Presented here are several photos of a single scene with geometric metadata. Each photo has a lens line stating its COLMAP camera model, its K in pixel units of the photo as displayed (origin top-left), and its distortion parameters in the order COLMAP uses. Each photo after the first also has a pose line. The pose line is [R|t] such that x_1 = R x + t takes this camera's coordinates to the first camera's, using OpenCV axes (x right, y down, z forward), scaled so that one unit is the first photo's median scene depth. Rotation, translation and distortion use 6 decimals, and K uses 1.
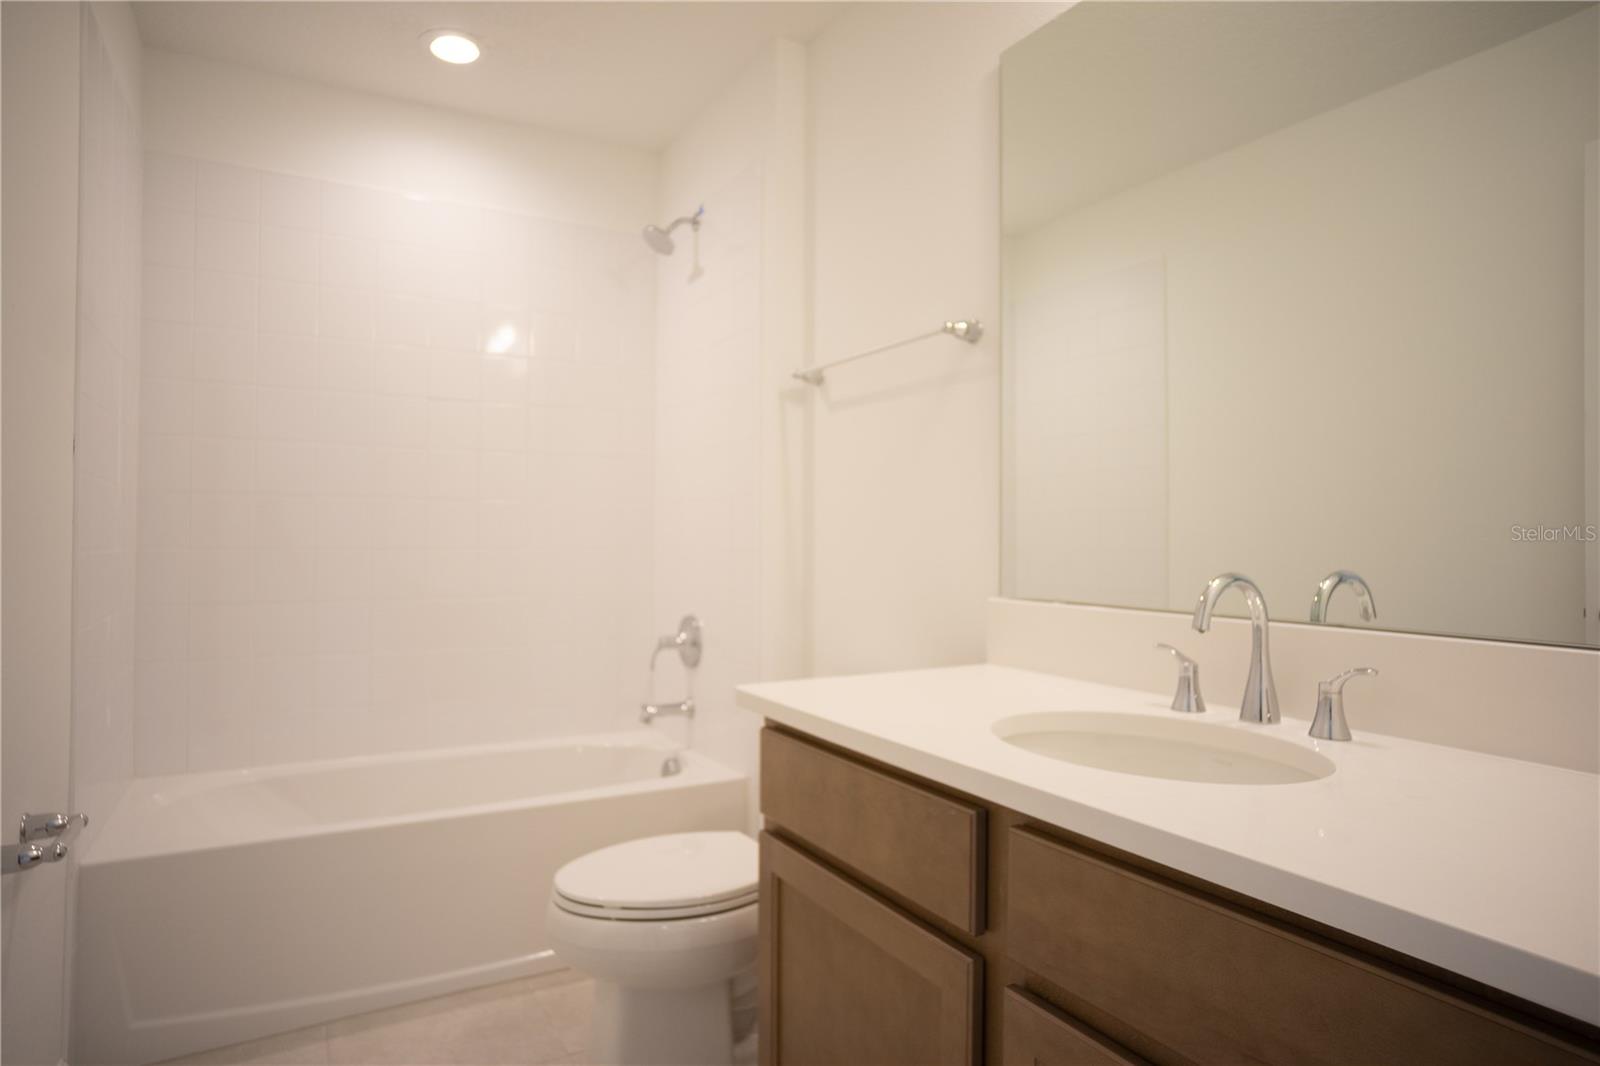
lens RADIAL K [[904.4, 0, 802.2], [0, 904.4, 527.2], [0, 0, 1]] dist [-0.058180, 0.042838]
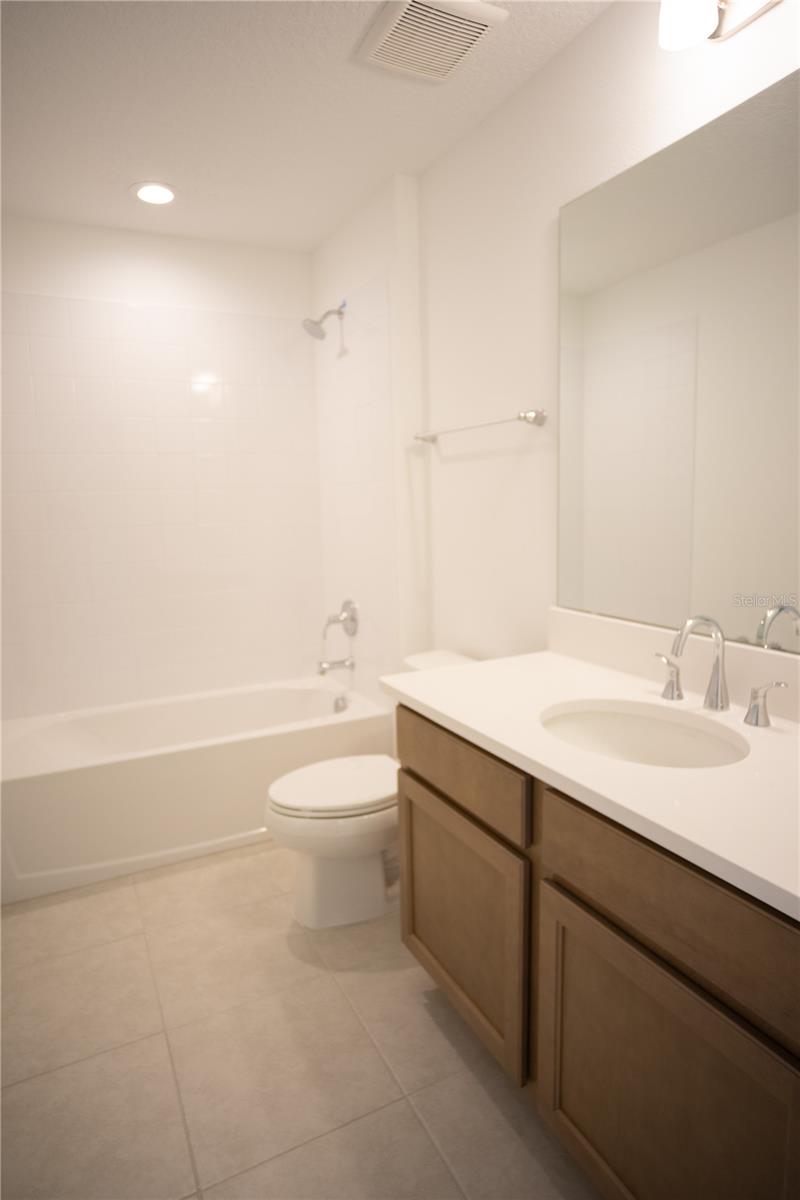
lens RADIAL K [[677.4, 0, 400.0], [0, 677.4, 600.0], [0, 0, 1]] dist [-0.059318, 0.044213]
pose [[0.998400, -0.023332, -0.051499, 0.019679], [0.031088, 0.987367, 0.155369, -0.108021], [0.047223, -0.156721, 0.986513, -0.091968]]
